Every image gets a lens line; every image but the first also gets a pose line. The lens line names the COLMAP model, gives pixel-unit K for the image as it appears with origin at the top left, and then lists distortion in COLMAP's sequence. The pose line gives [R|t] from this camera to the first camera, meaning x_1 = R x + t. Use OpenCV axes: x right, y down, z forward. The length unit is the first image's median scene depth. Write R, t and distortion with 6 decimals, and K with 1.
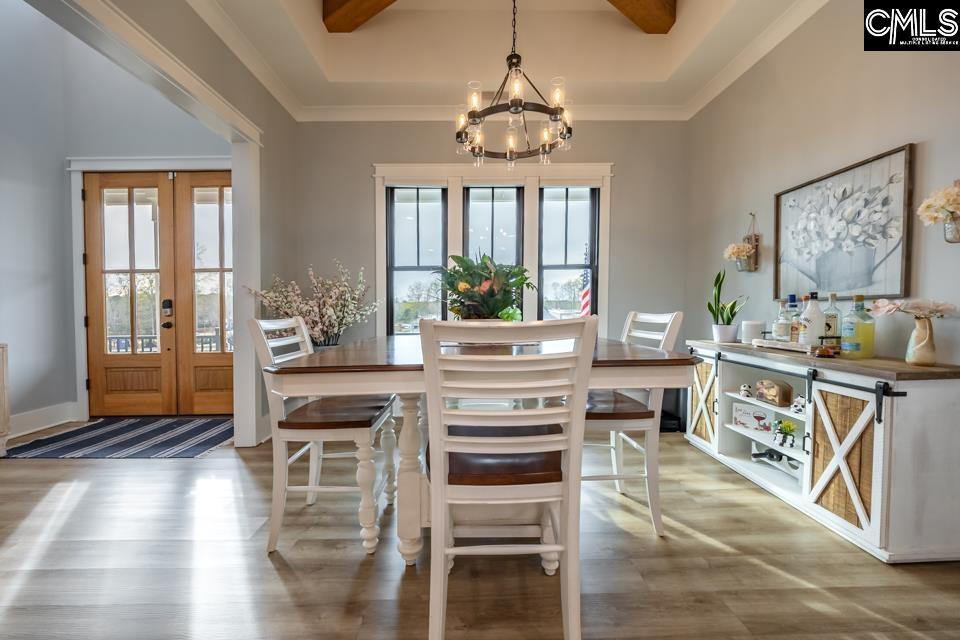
lens RADIAL K [[353.3, 0, 480.0], [0, 353.3, 320.0], [0, 0, 1]] dist [-0.001097, -0.000133]
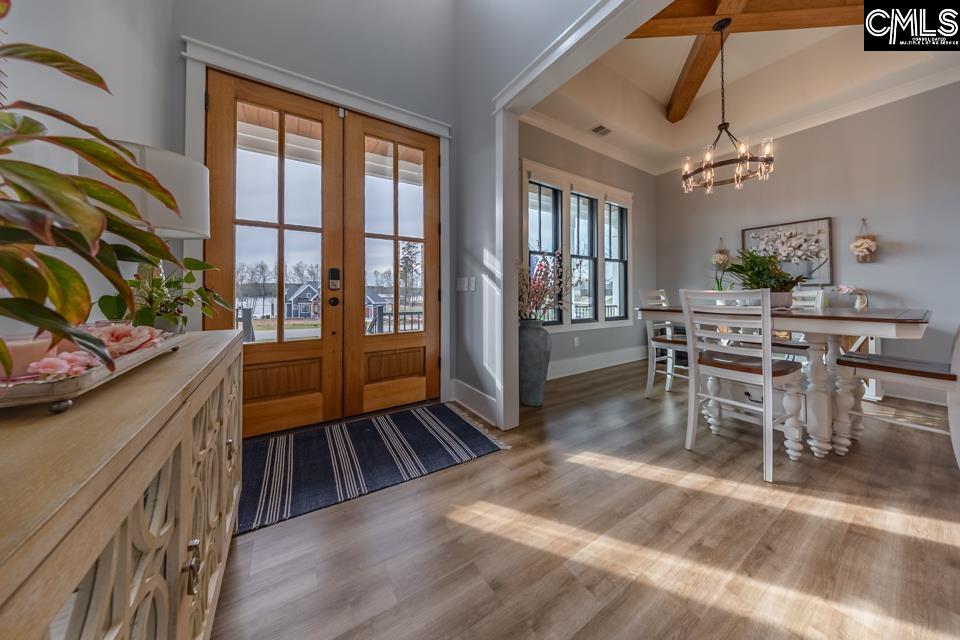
lens RADIAL K [[295.4, 0, 478.5], [0, 295.4, 290.9], [0, 0, 1]] dist [-0.000335, -0.000002]
pose [[0.866418, 0.014315, 0.499115, -0.945905], [0.004410, 0.999331, -0.036317, 0.016625], [-0.499301, 0.033667, 0.865775, 0.288517]]
